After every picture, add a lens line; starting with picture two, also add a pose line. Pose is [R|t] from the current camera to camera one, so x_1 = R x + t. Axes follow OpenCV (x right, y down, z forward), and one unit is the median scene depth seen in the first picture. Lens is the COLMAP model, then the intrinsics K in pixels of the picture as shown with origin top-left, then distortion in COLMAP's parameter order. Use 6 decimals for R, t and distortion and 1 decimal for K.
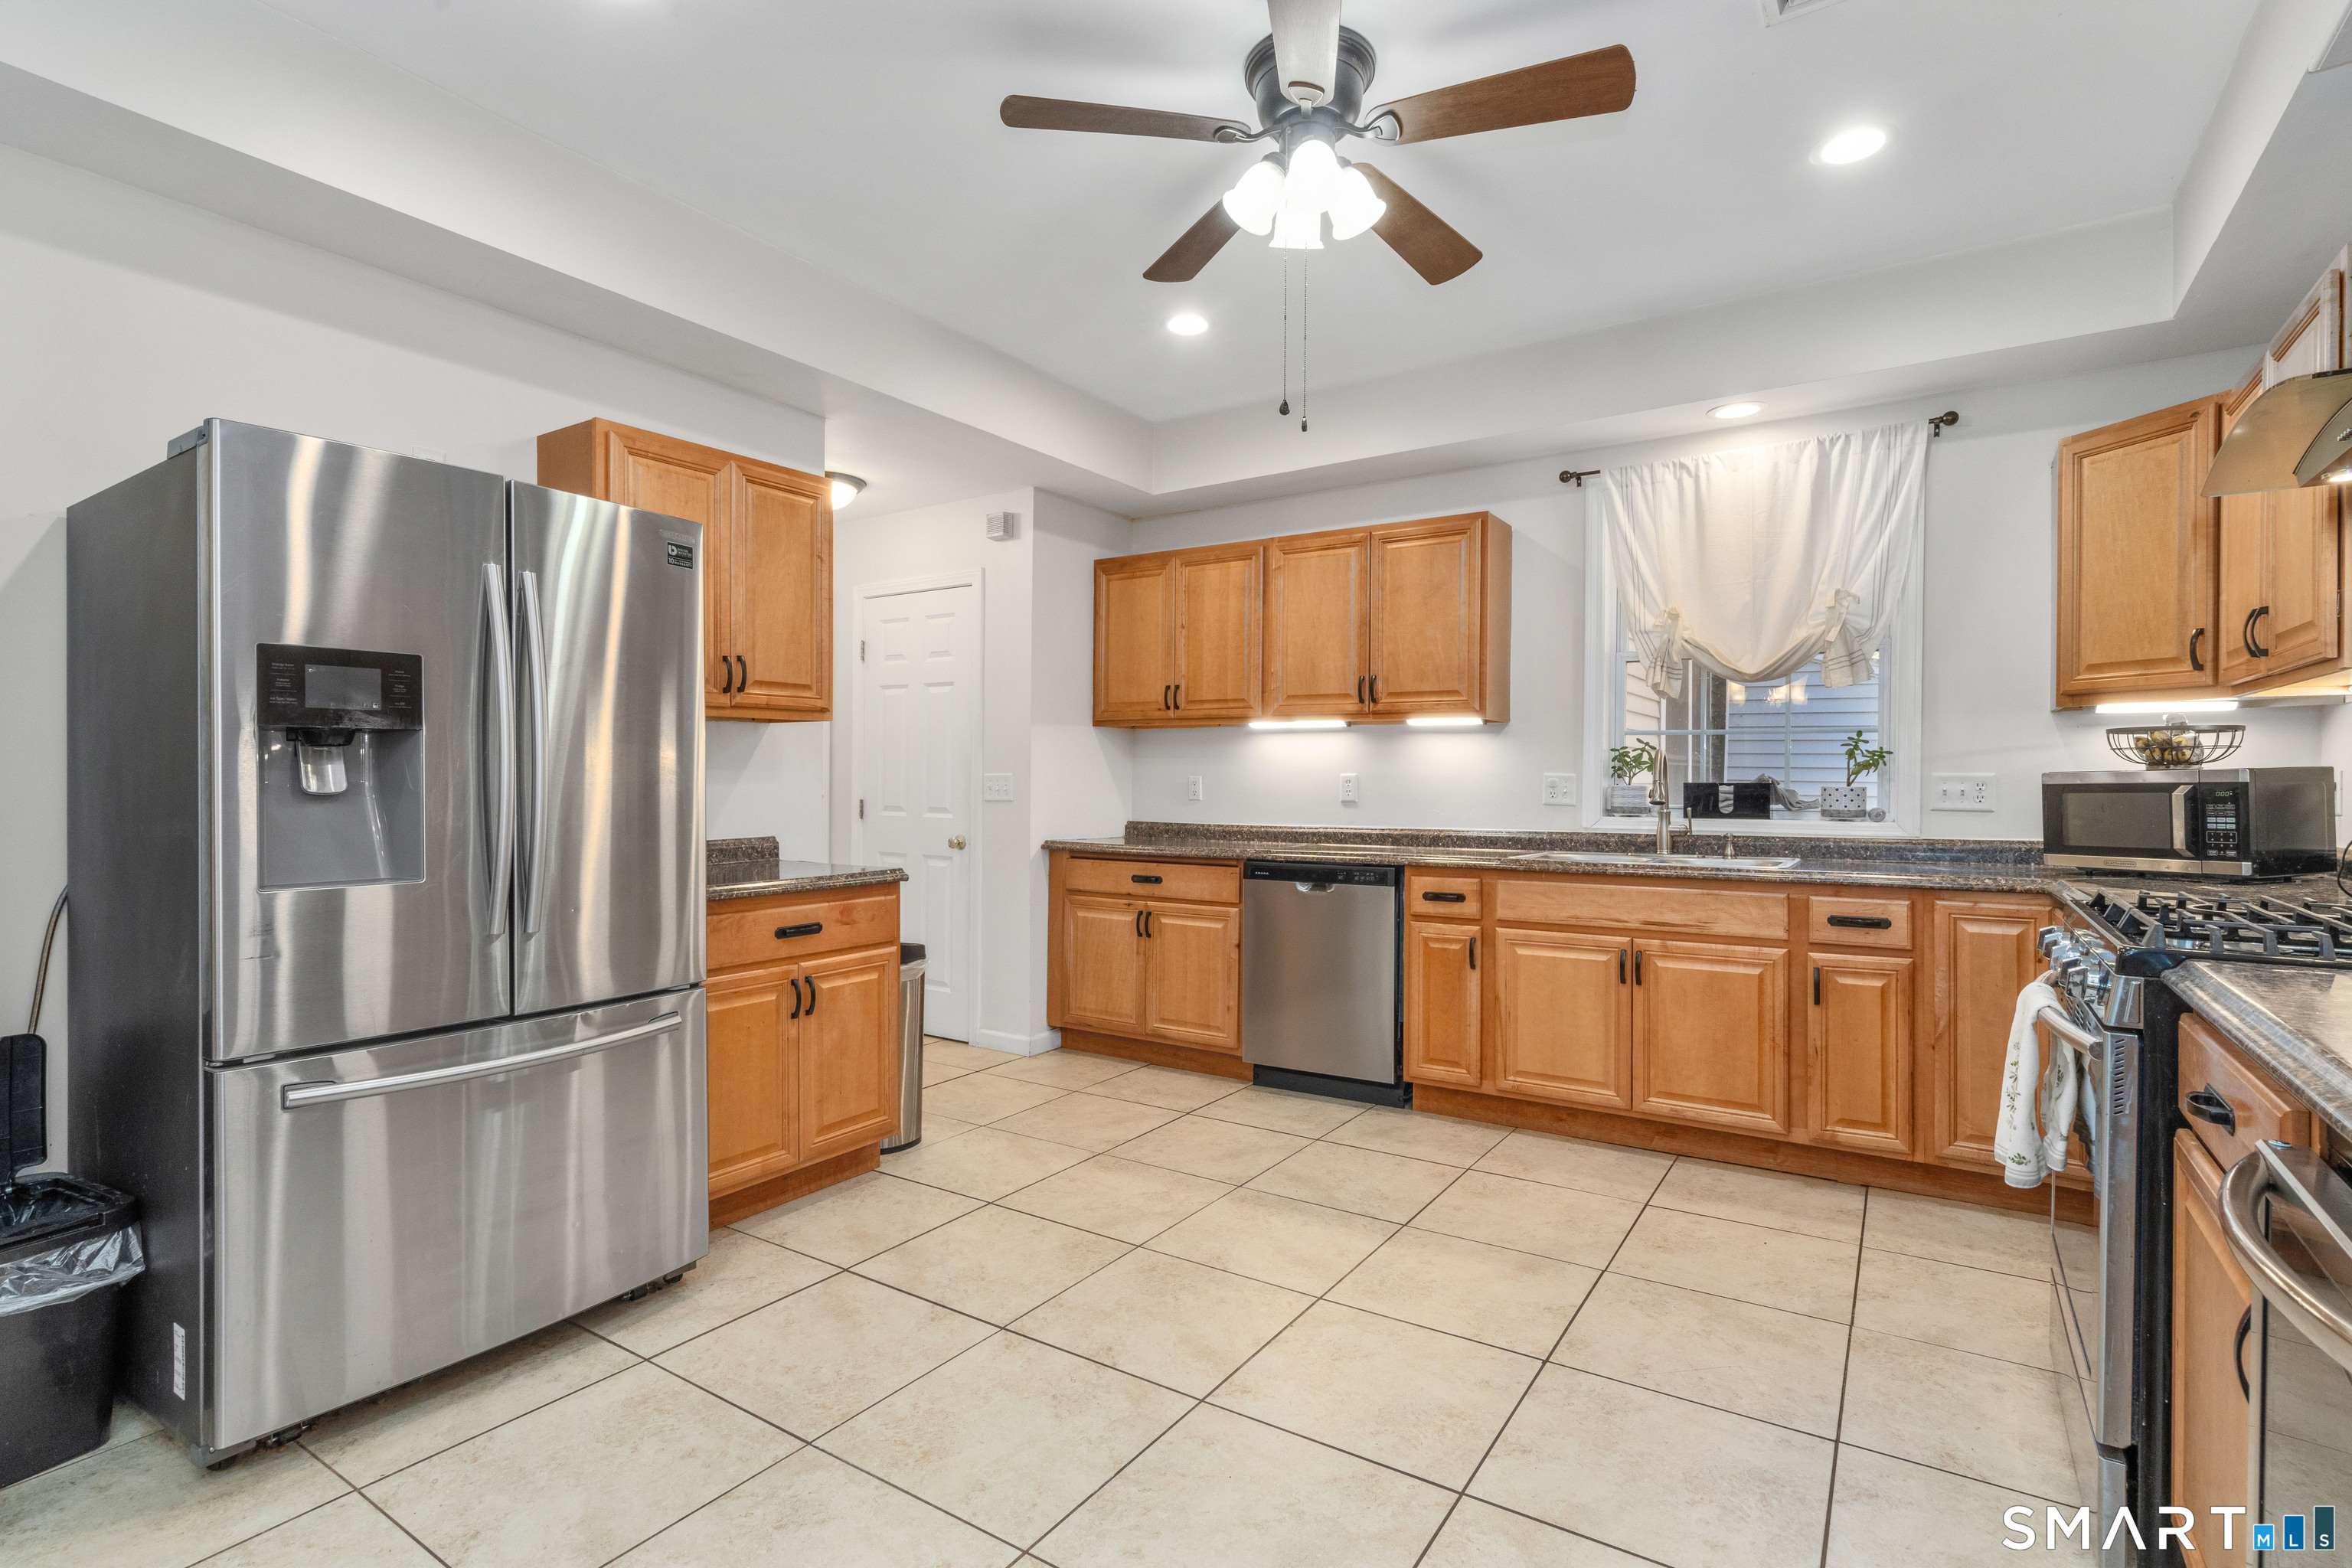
lens RADIAL K [[1164.0, 0, 1172.6], [0, 1164.0, 771.2], [0, 0, 1]] dist [0.014808, -0.001364]
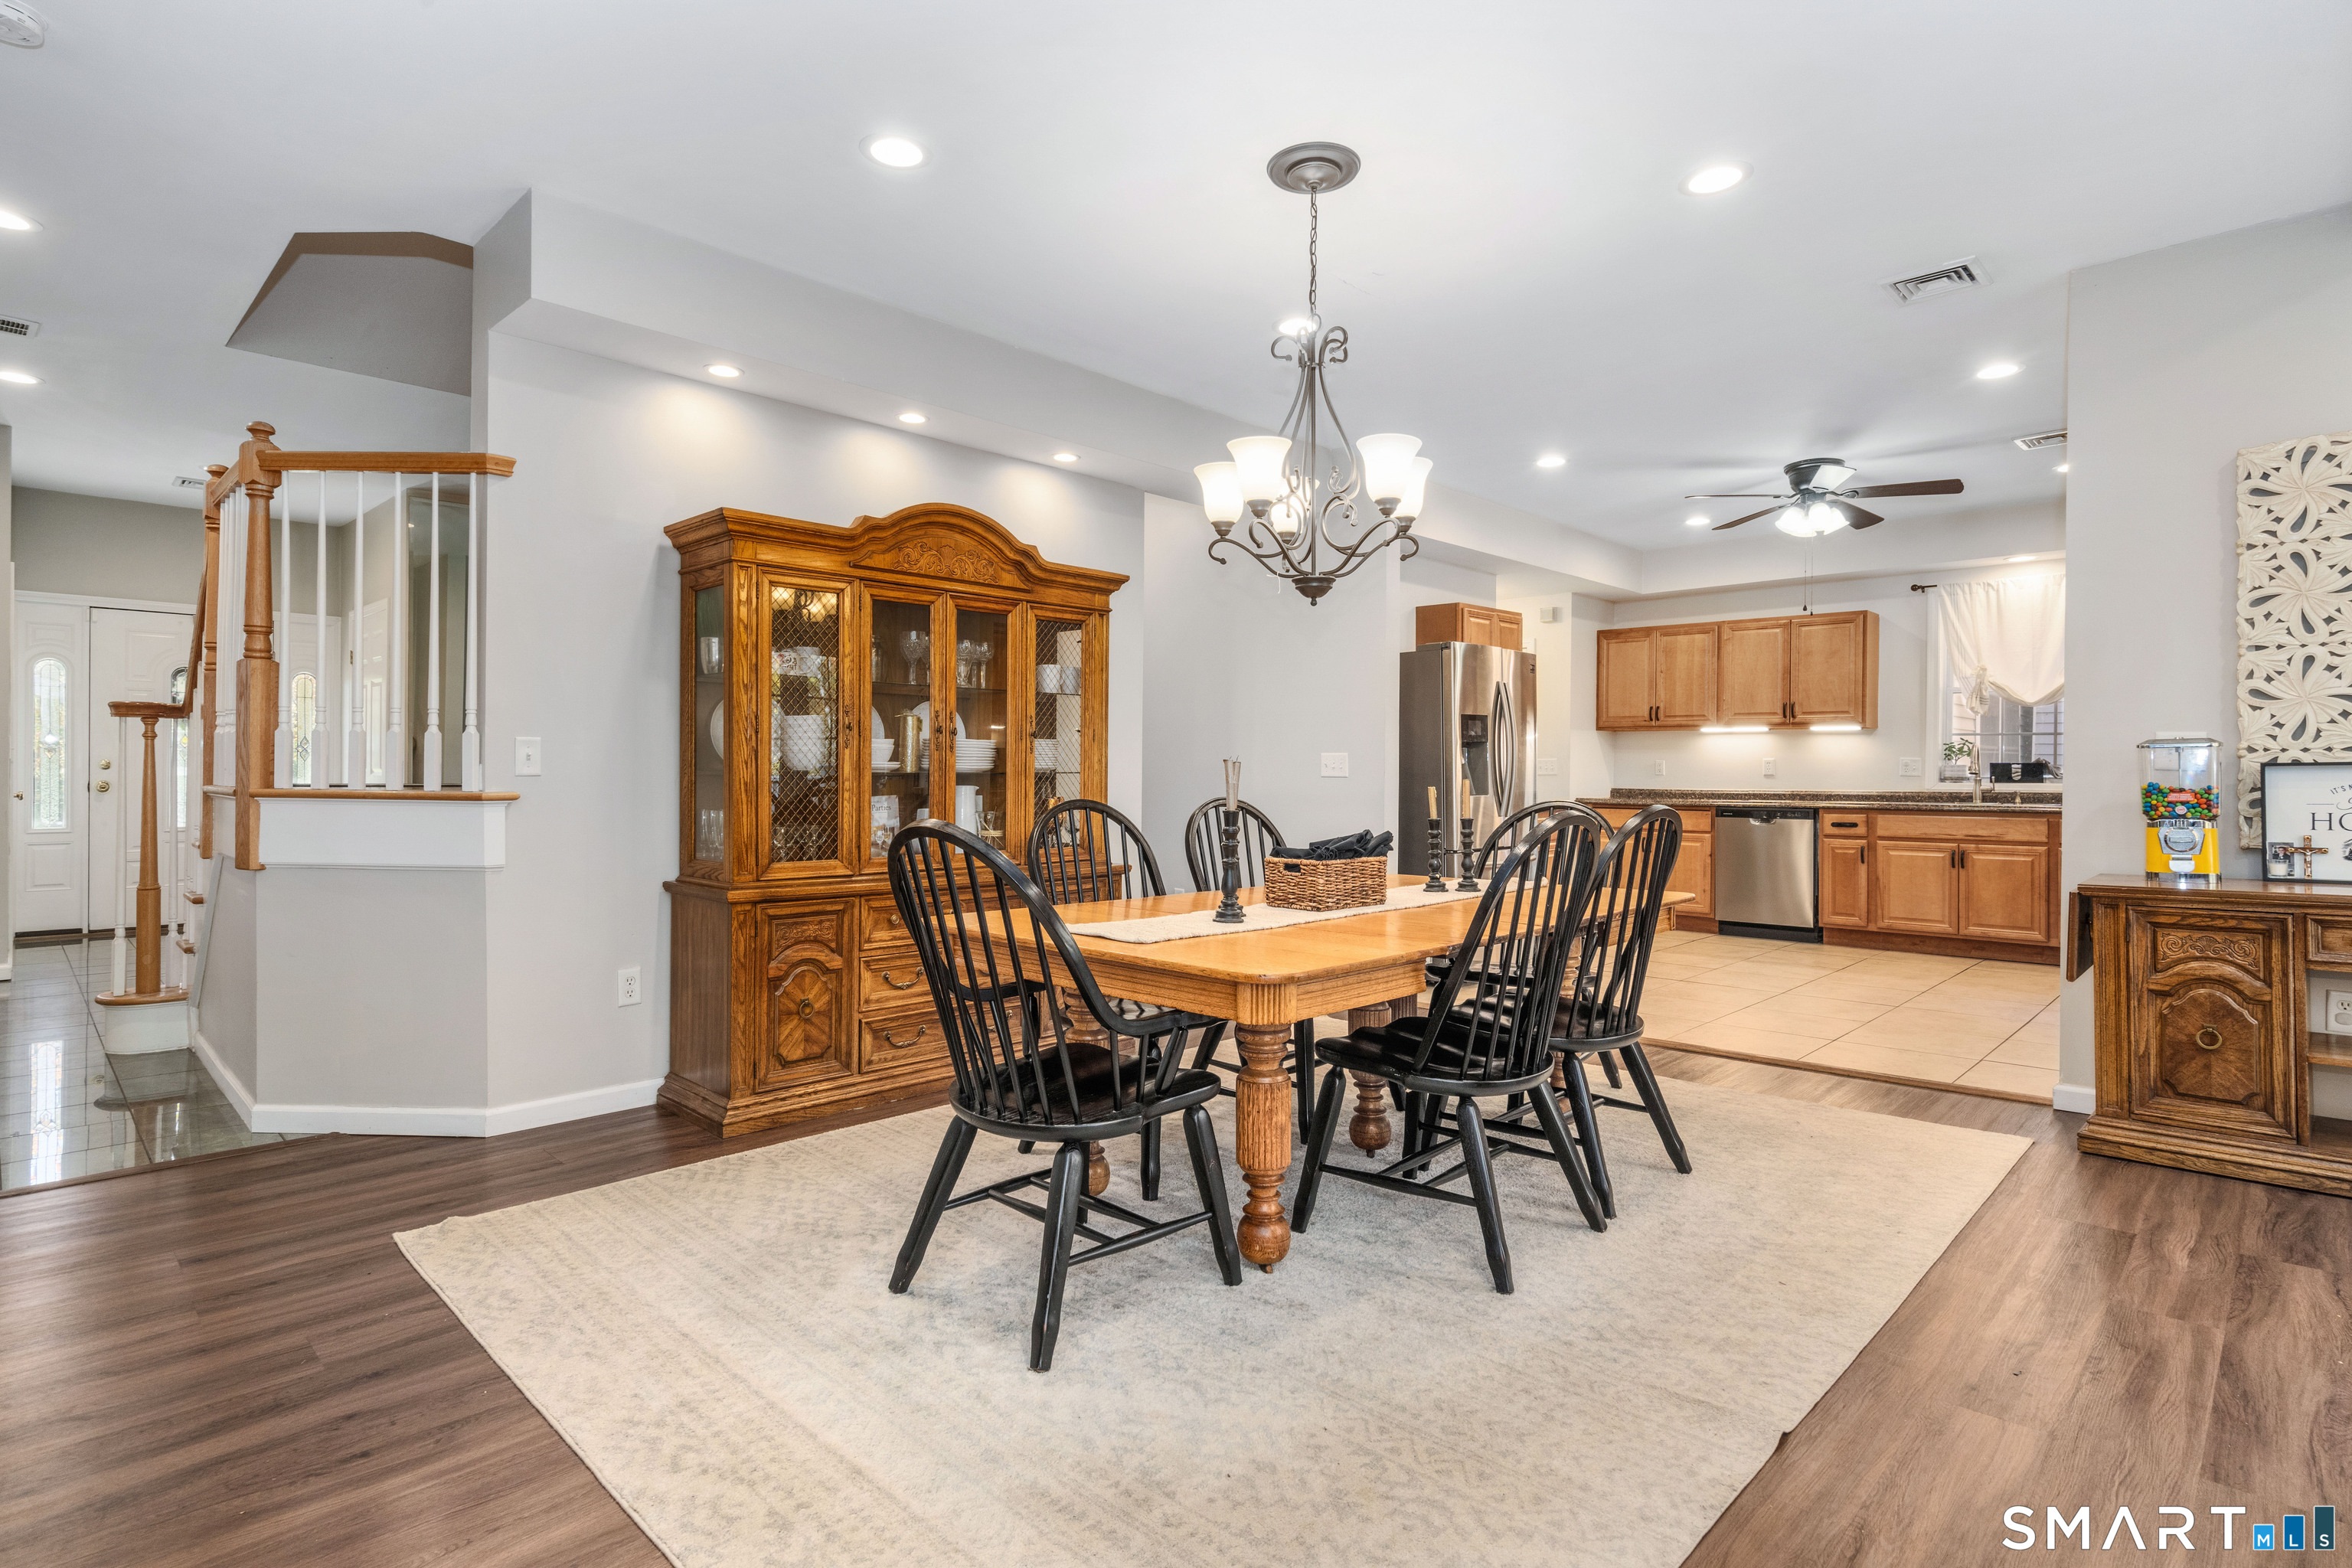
lens RADIAL K [[1164.0, 0, 1198.0], [0, 1164.0, 758.0], [0, 0, 1]] dist [0.014808, -0.001364]
pose [[0.981822, -0.000440, -0.189801, -0.425534], [0.000141, 0.999999, -0.001588, 0.005317], [0.189802, 0.001532, 0.981821, -1.023973]]
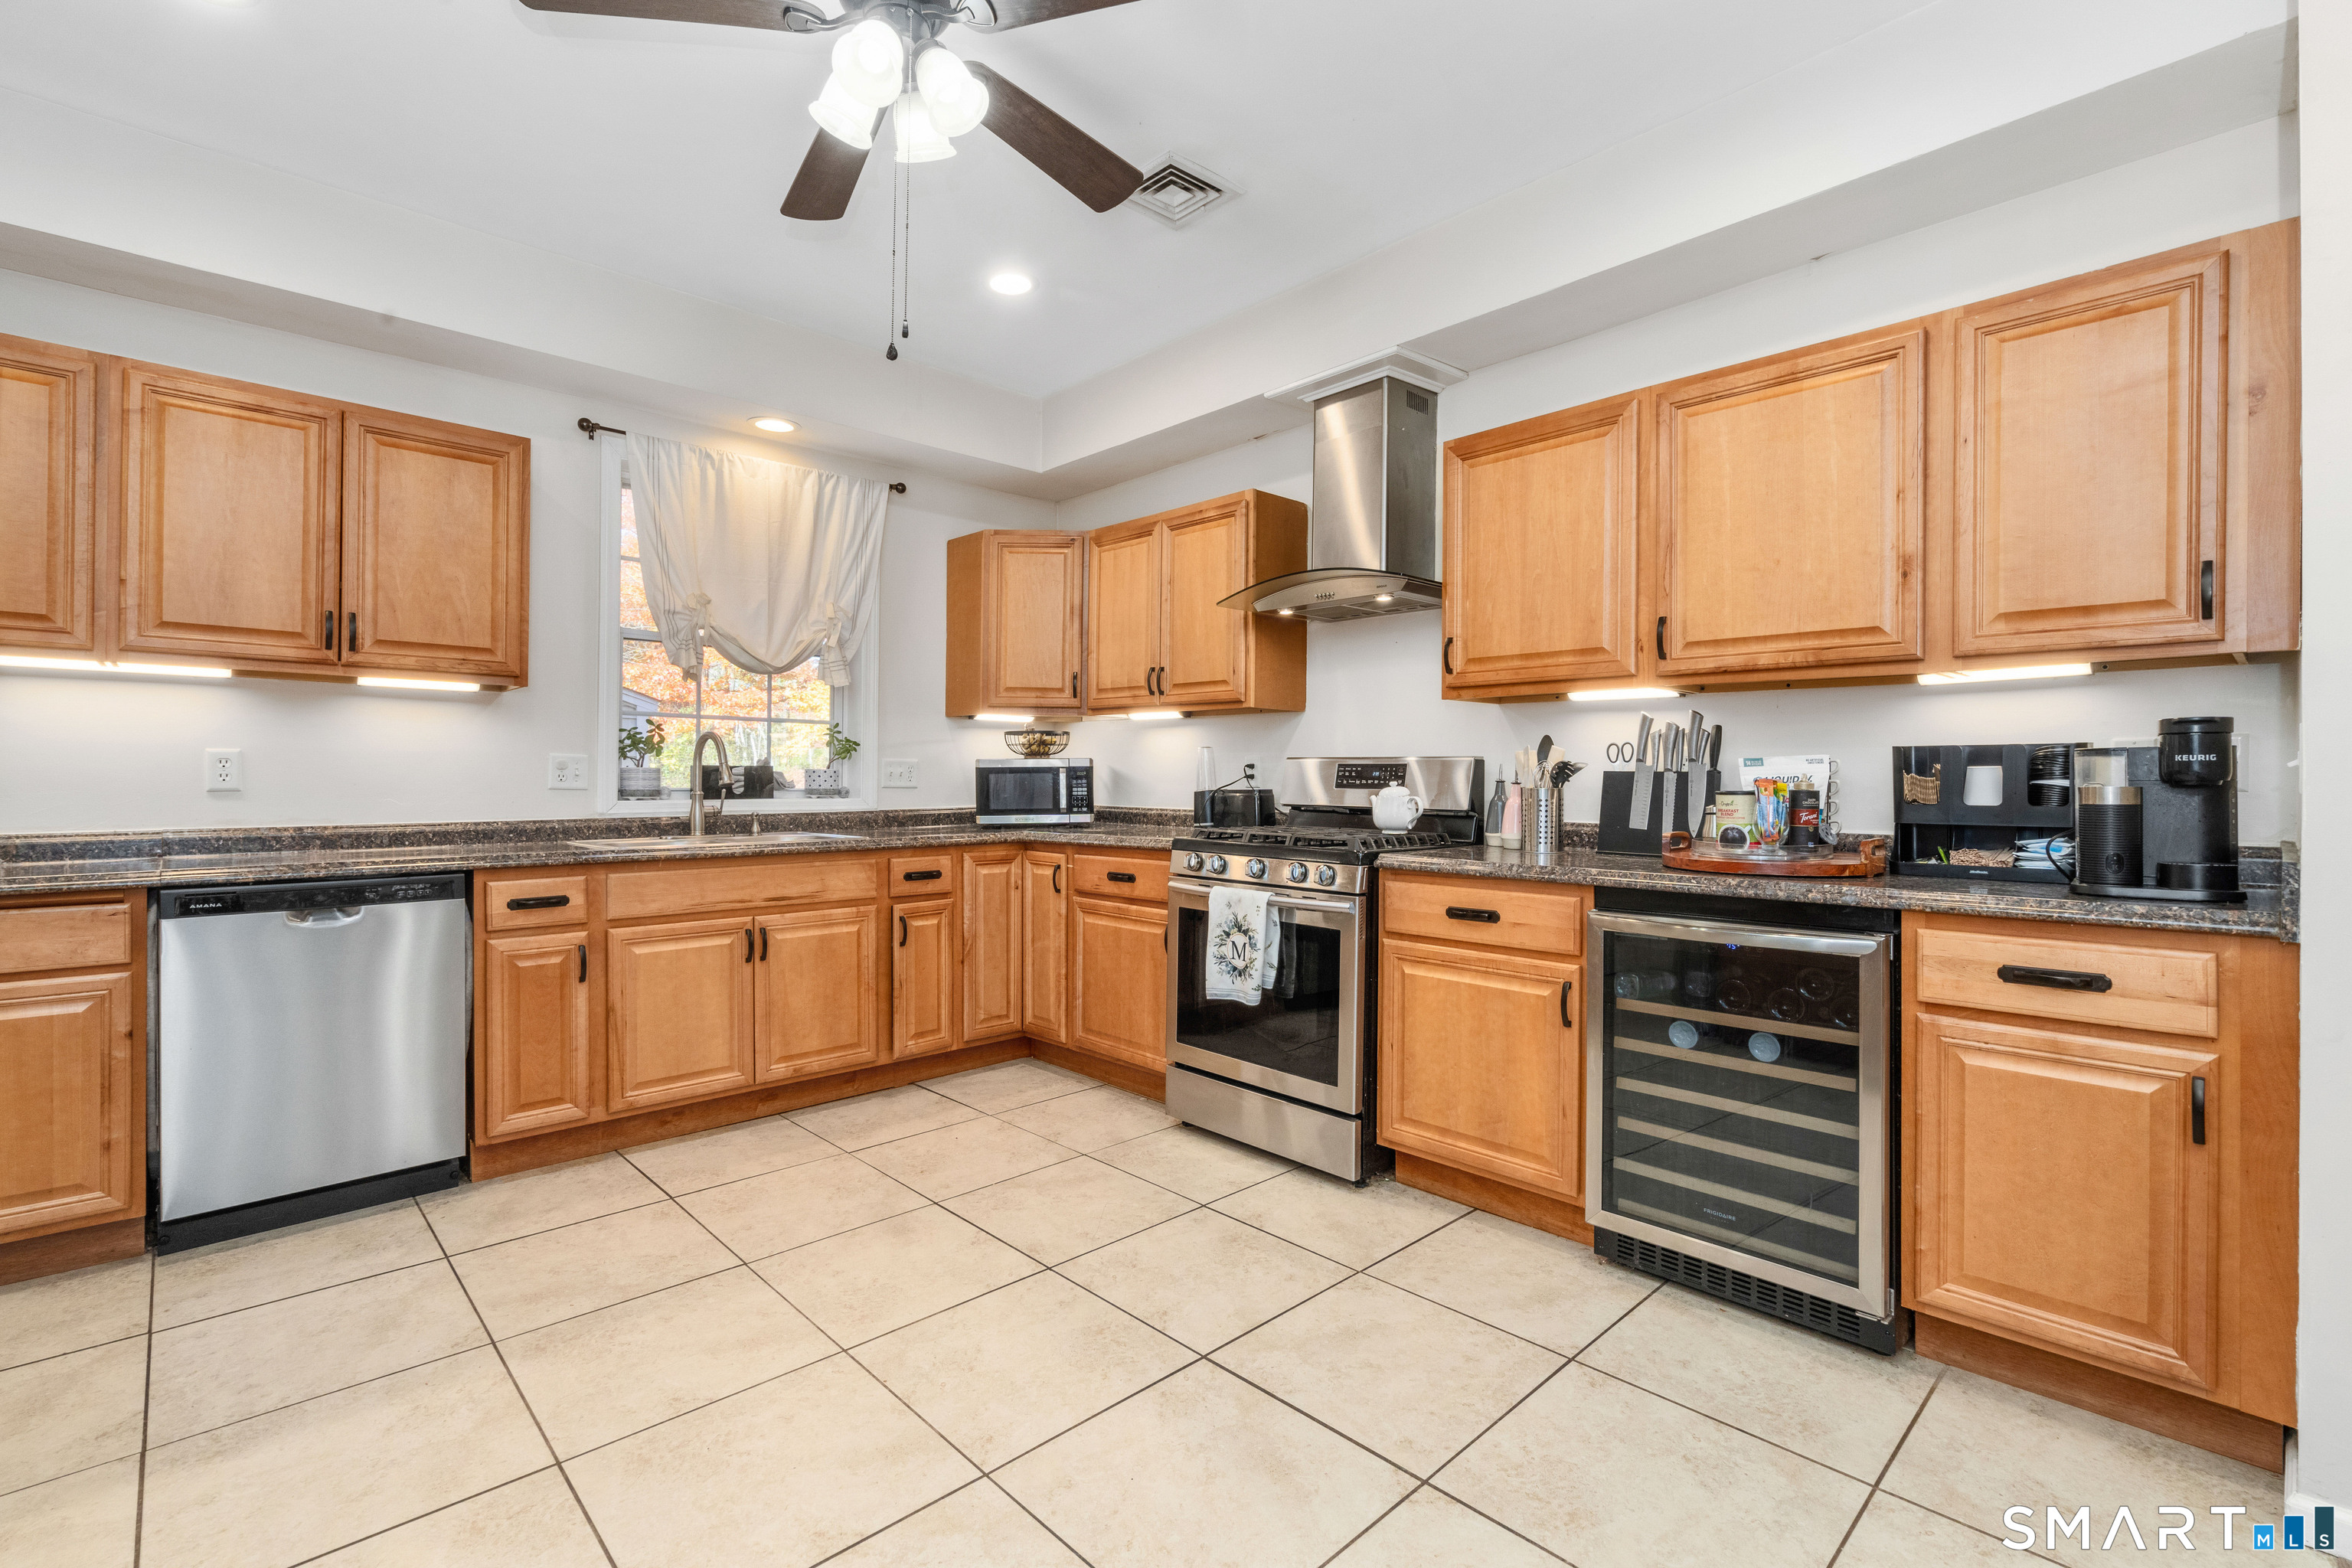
lens RADIAL K [[1067.9, 0, 1190.8], [0, 1067.9, 780.8], [0, 0, 1]] dist [-0.000980, -0.000032]
pose [[0.201746, -0.005913, 0.979420, -0.412030], [-0.011427, 0.999900, 0.008391, 0.011254], [-0.979371, -0.012885, 0.201659, 0.407565]]
